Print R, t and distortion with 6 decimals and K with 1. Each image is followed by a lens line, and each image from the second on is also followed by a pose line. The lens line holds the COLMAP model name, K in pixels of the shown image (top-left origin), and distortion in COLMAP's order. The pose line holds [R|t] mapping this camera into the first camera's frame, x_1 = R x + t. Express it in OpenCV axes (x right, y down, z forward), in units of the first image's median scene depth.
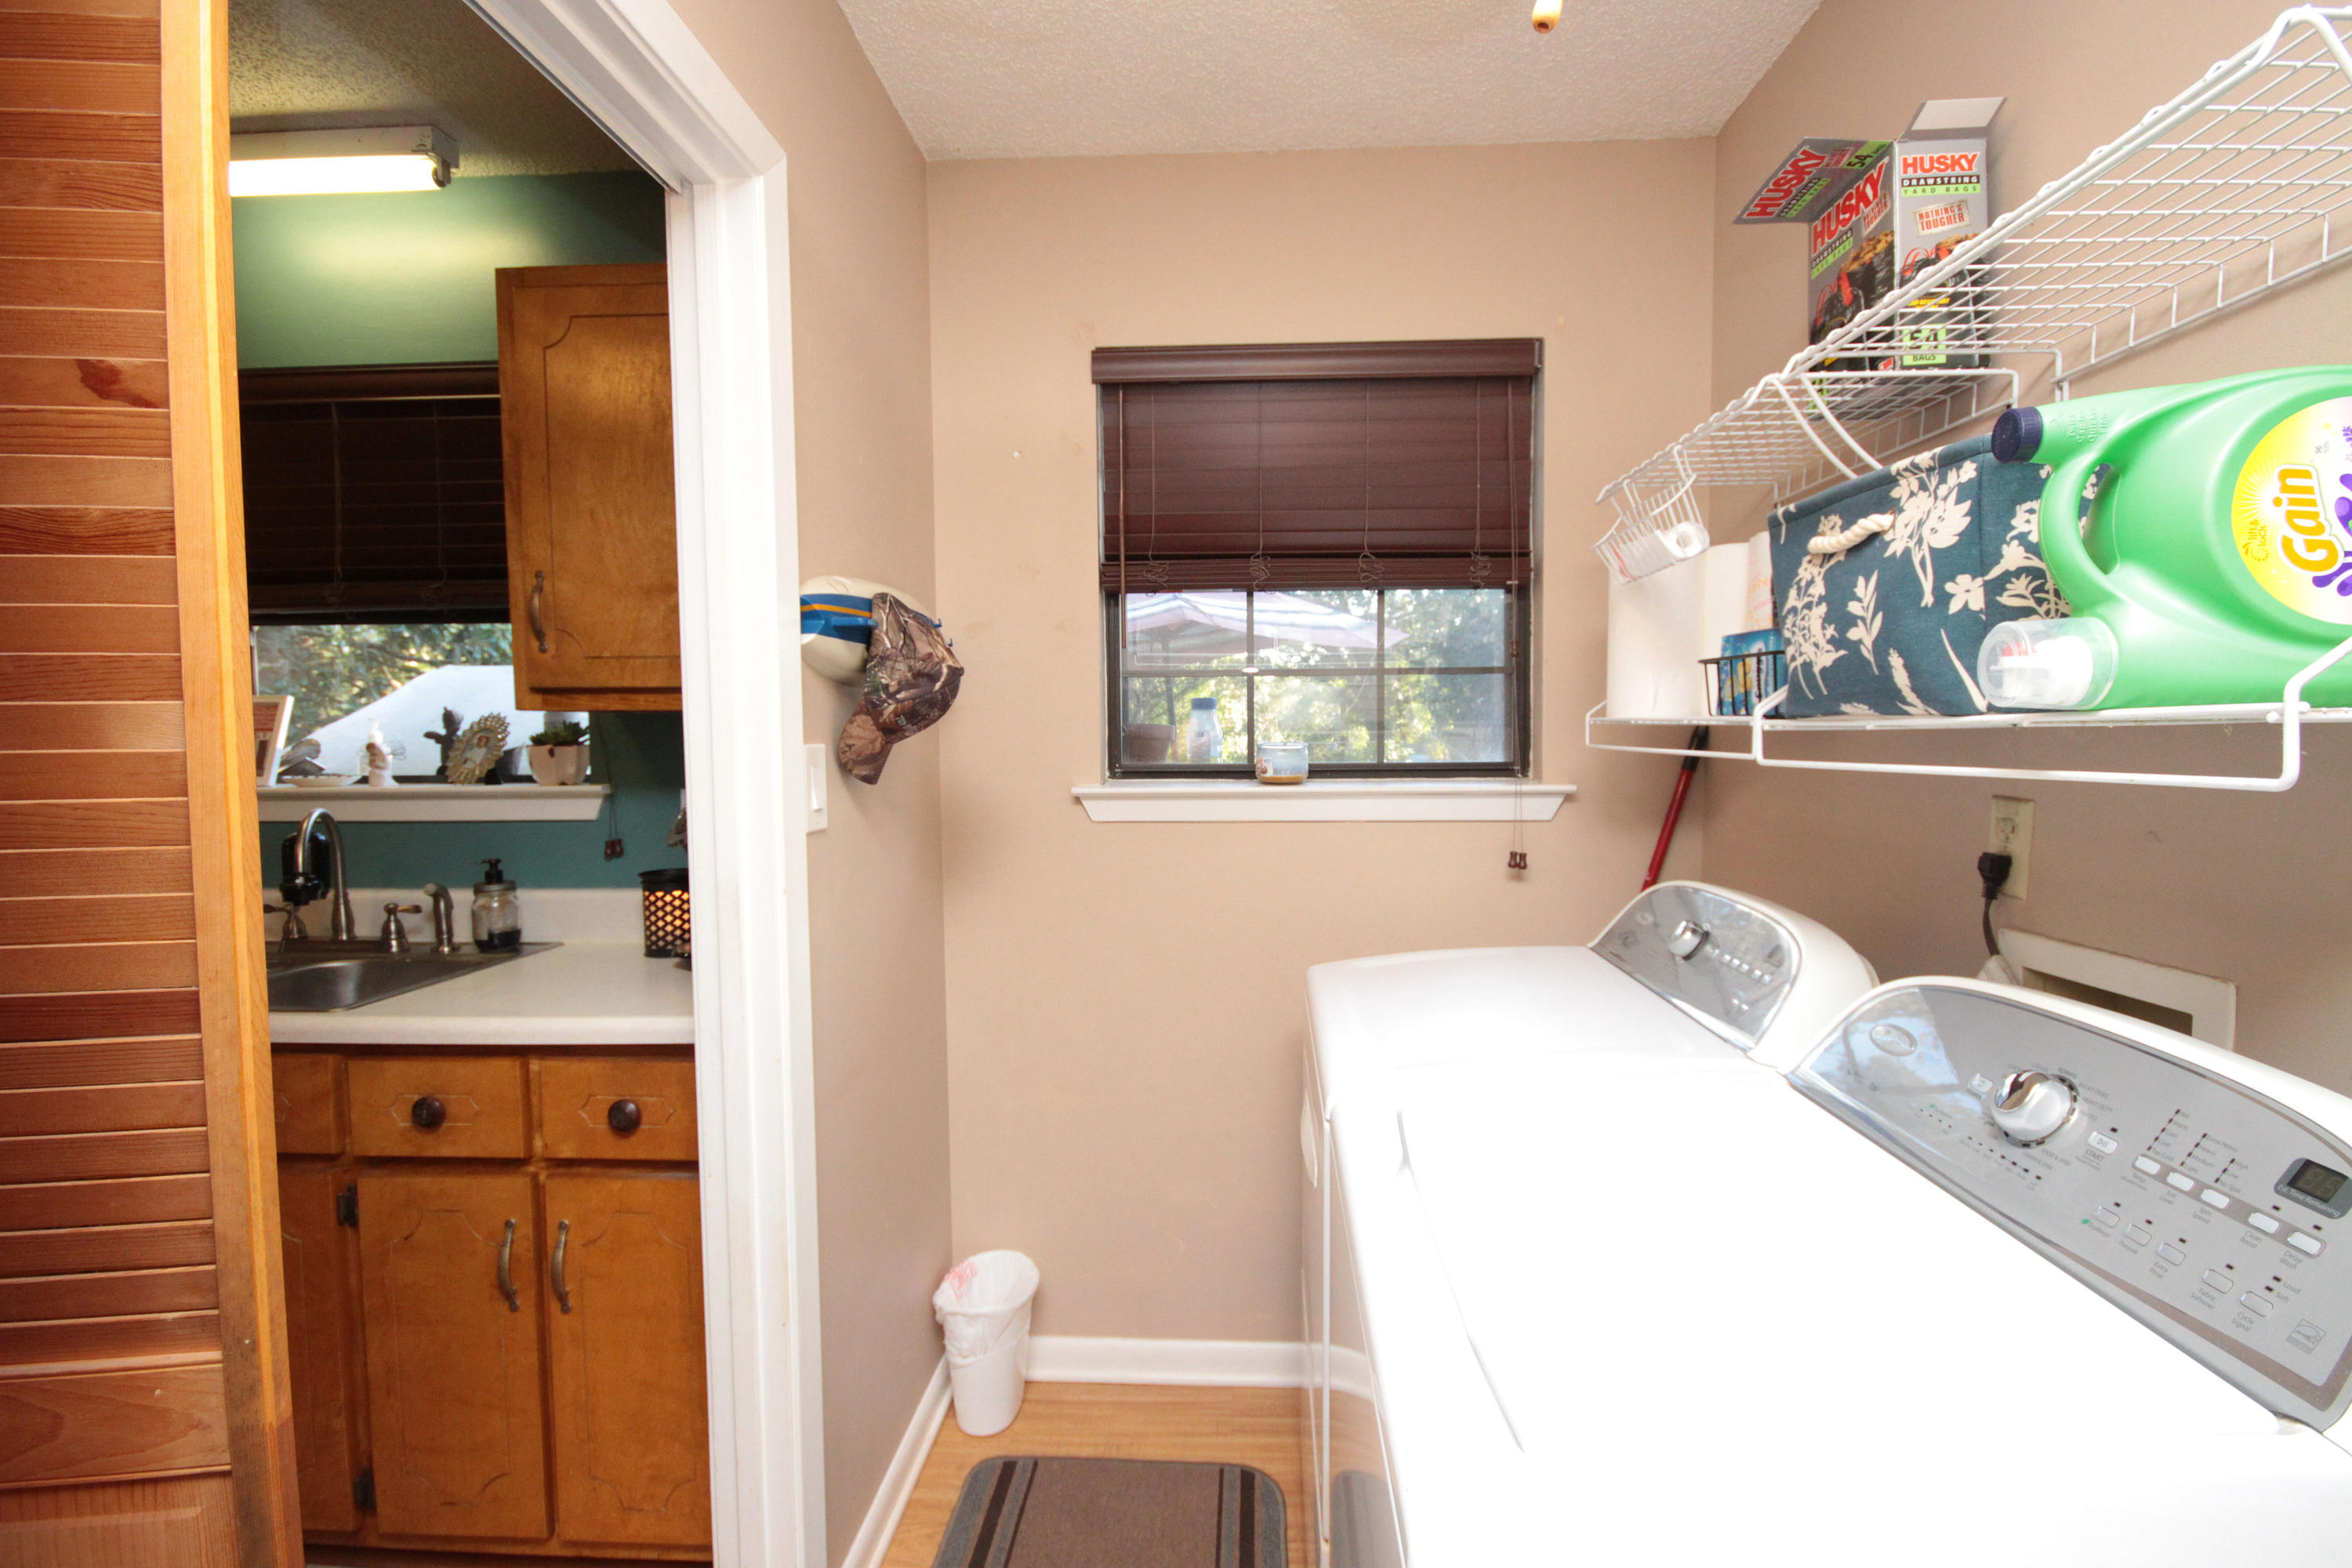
lens RADIAL K [[1085.2, 0, 1181.0], [0, 1085.2, 774.3], [0, 0, 1]] dist [0.000524, -0.004953]
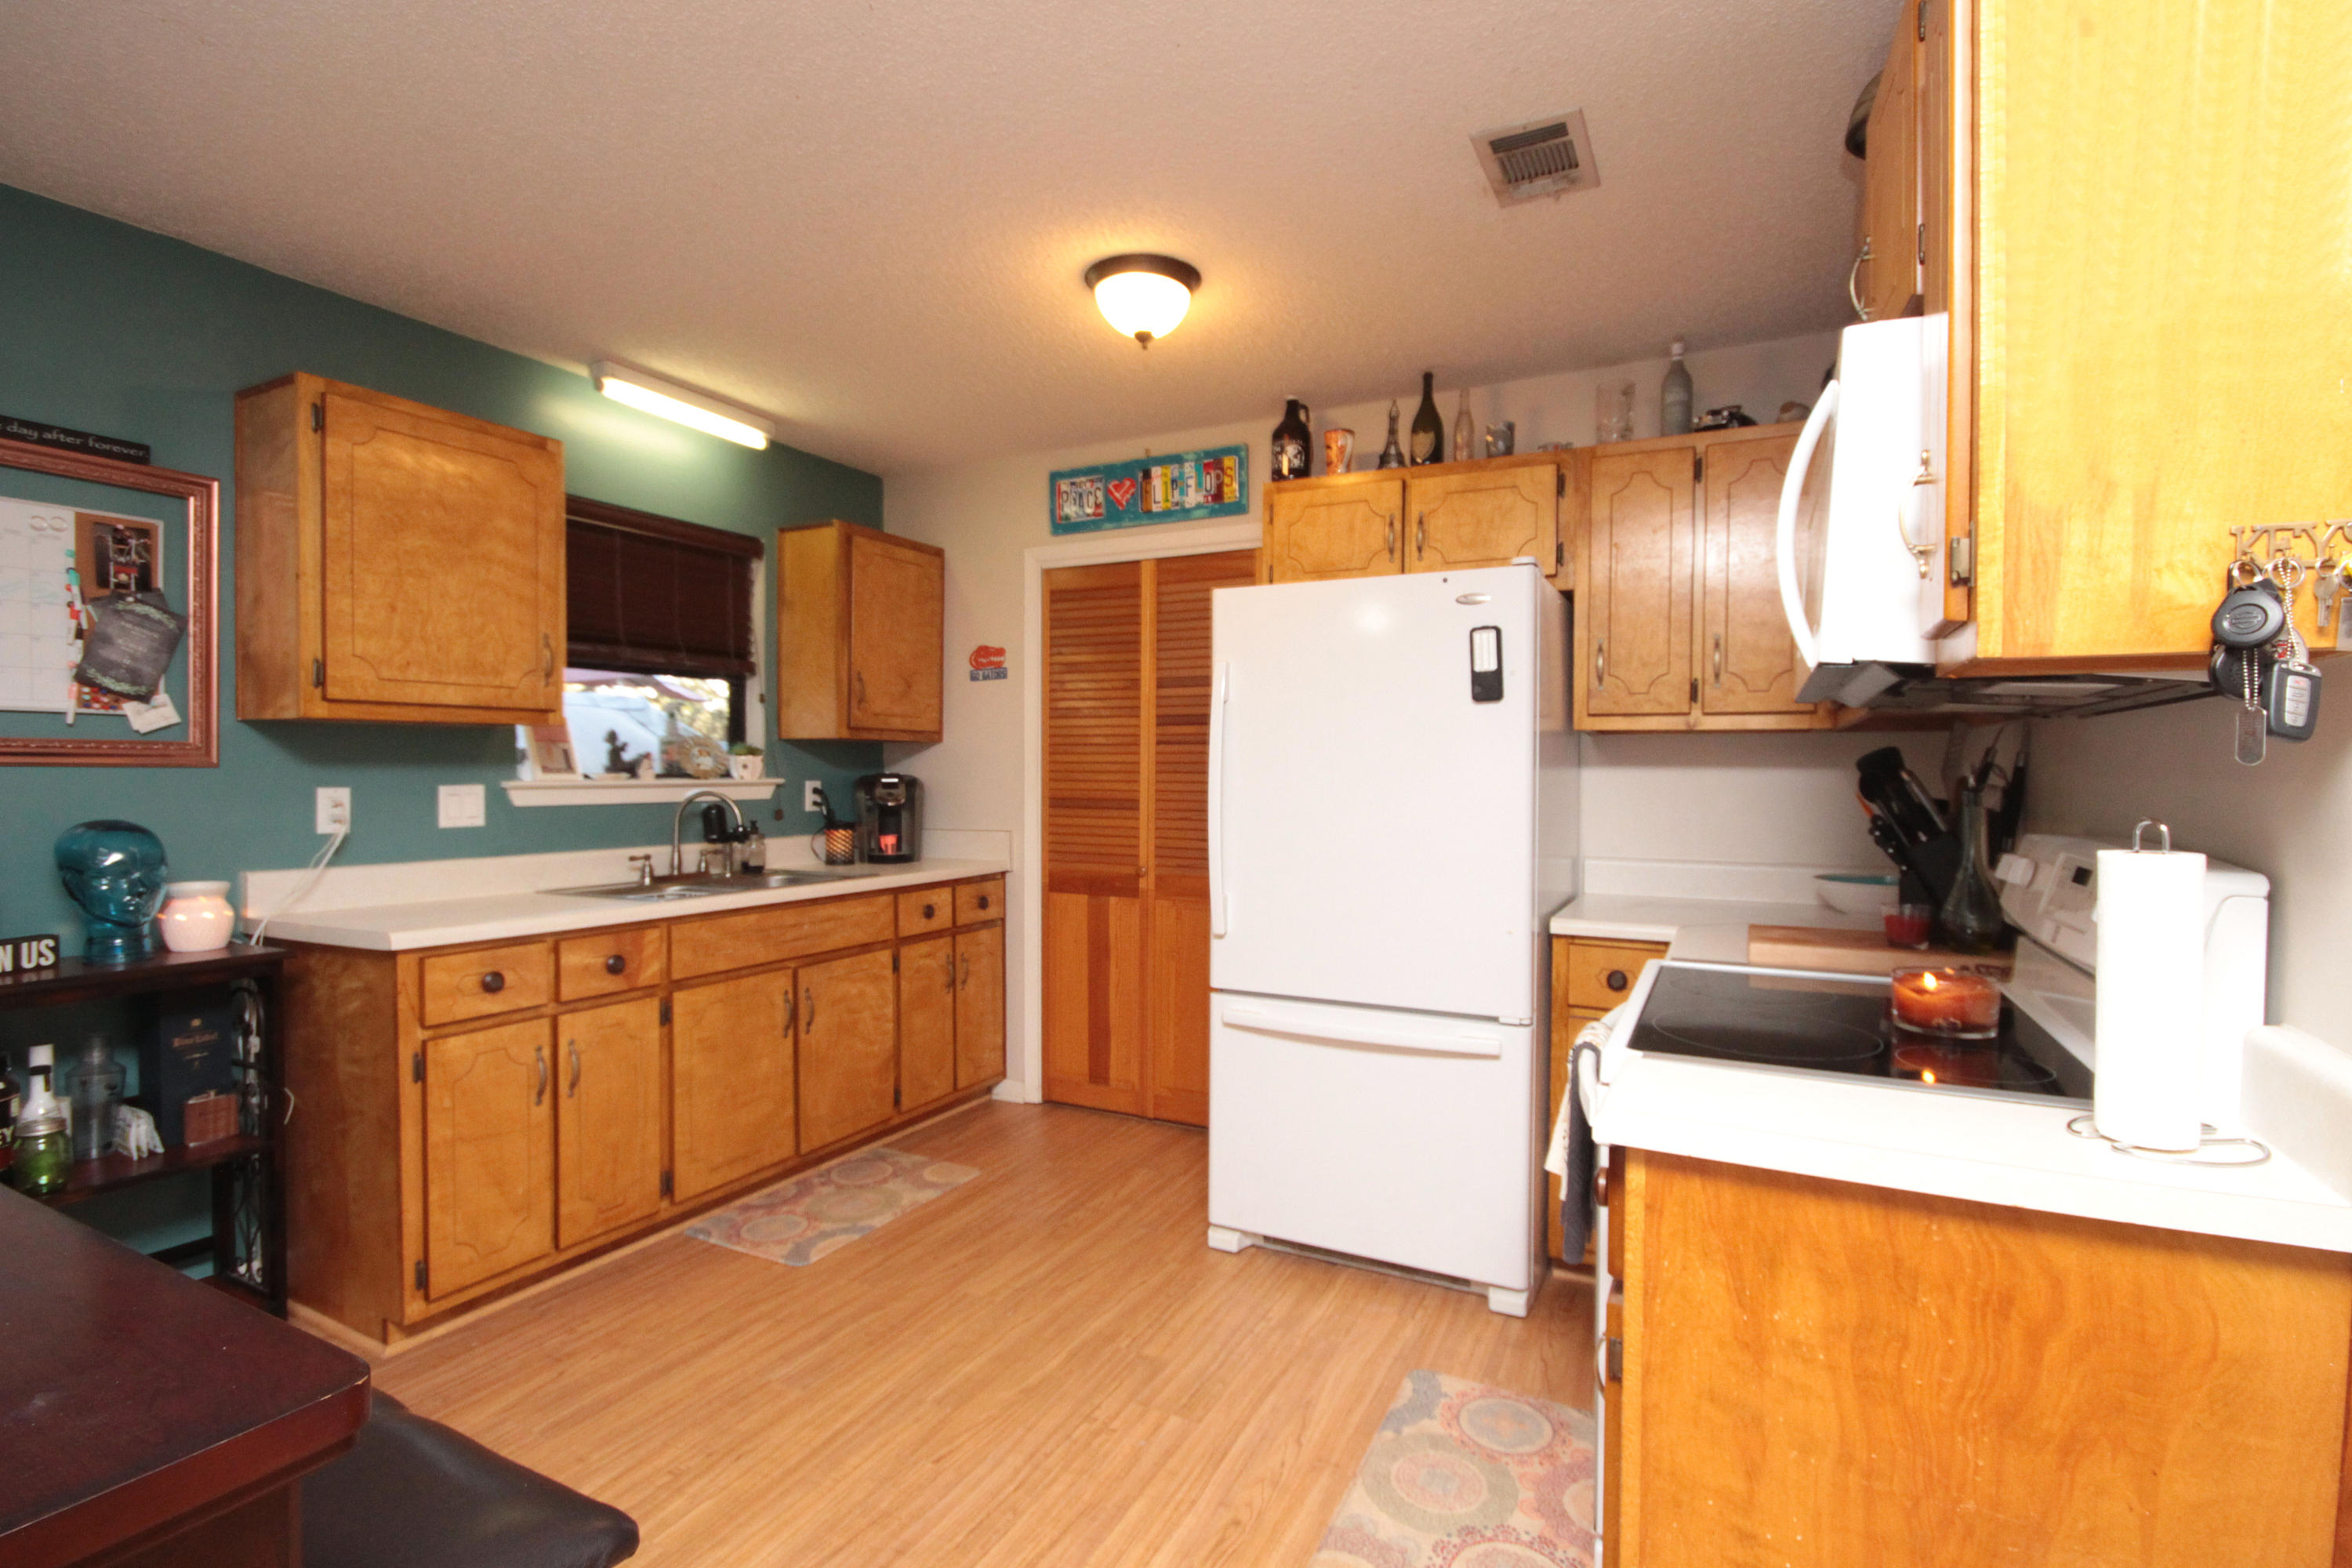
lens RADIAL K [[1085.2, 0, 1190.1], [0, 1085.2, 785.4], [0, 0, 1]] dist [0.000524, -0.004953]
pose [[0.380421, 0.001035, 0.924813, -1.993867], [0.043046, 0.998896, -0.018825, 0.083880], [-0.923811, 0.046971, 0.379957, -0.313184]]
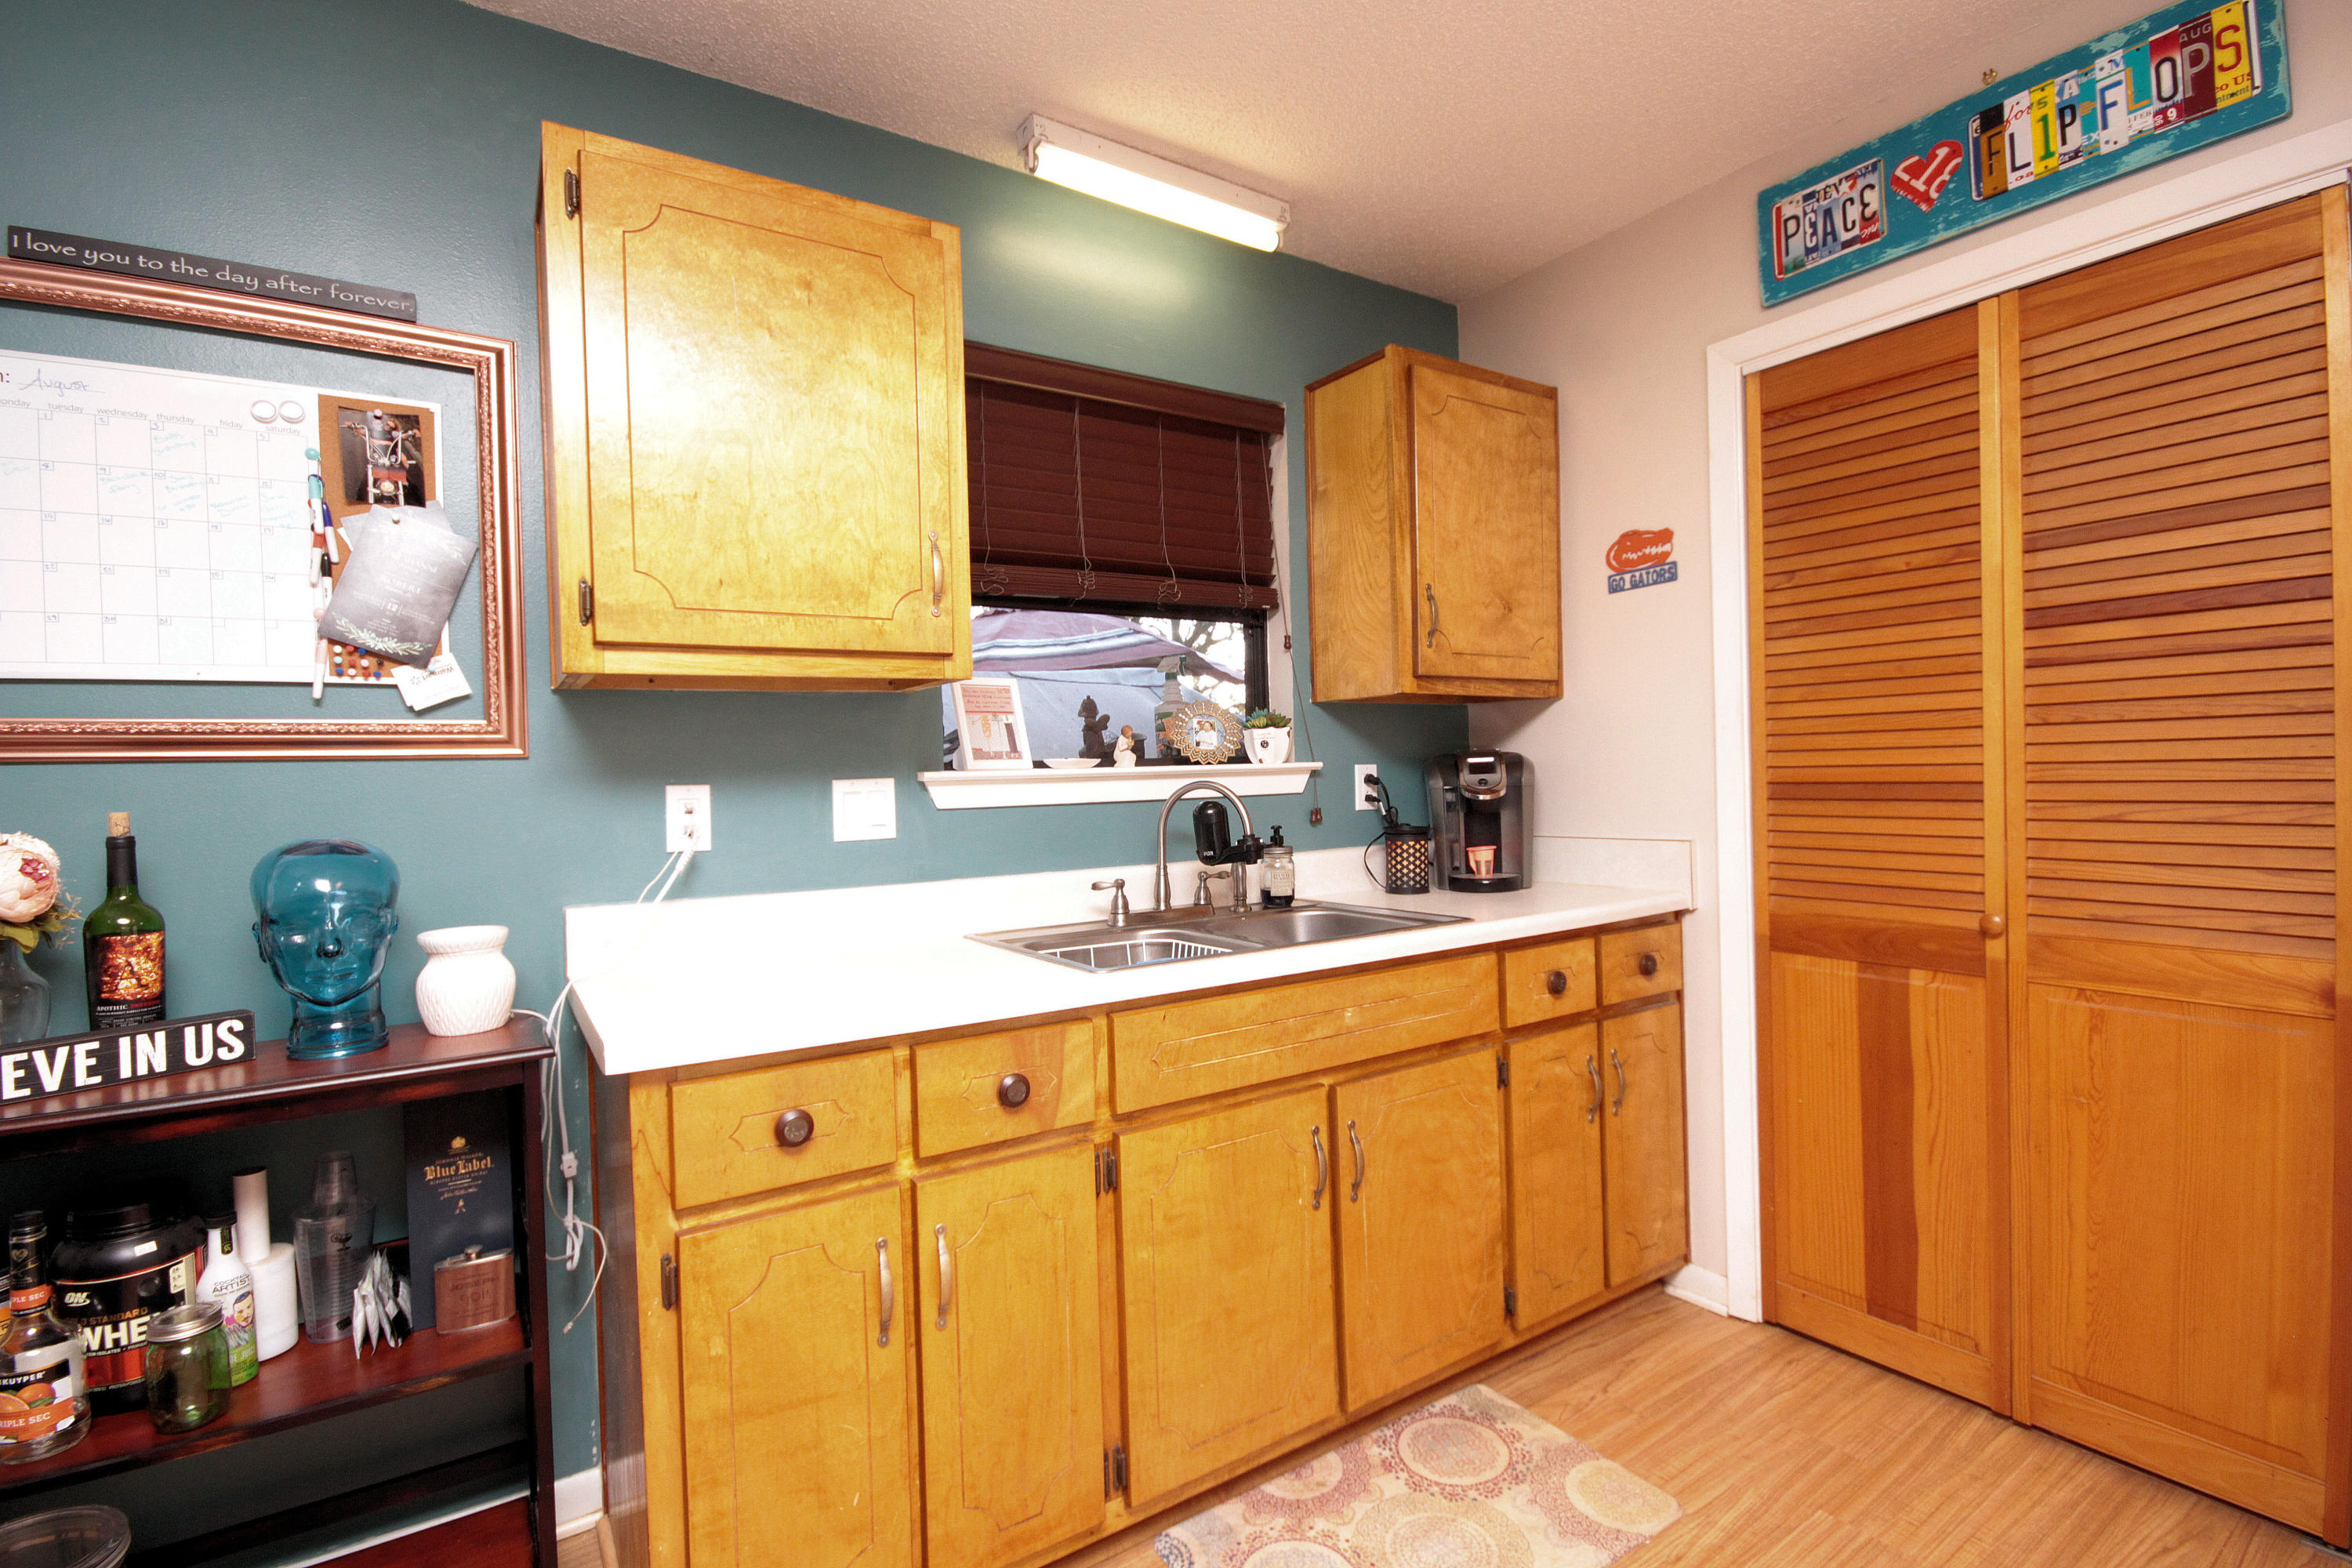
lens RADIAL K [[1085.2, 0, 1196.1], [0, 1085.2, 784.2], [0, 0, 1]] dist [0.000524, -0.004953]
pose [[0.784600, -0.015379, 0.619811, -1.418471], [0.051019, 0.997903, -0.039824, 0.074435], [-0.617899, 0.062868, 0.783740, 0.157572]]
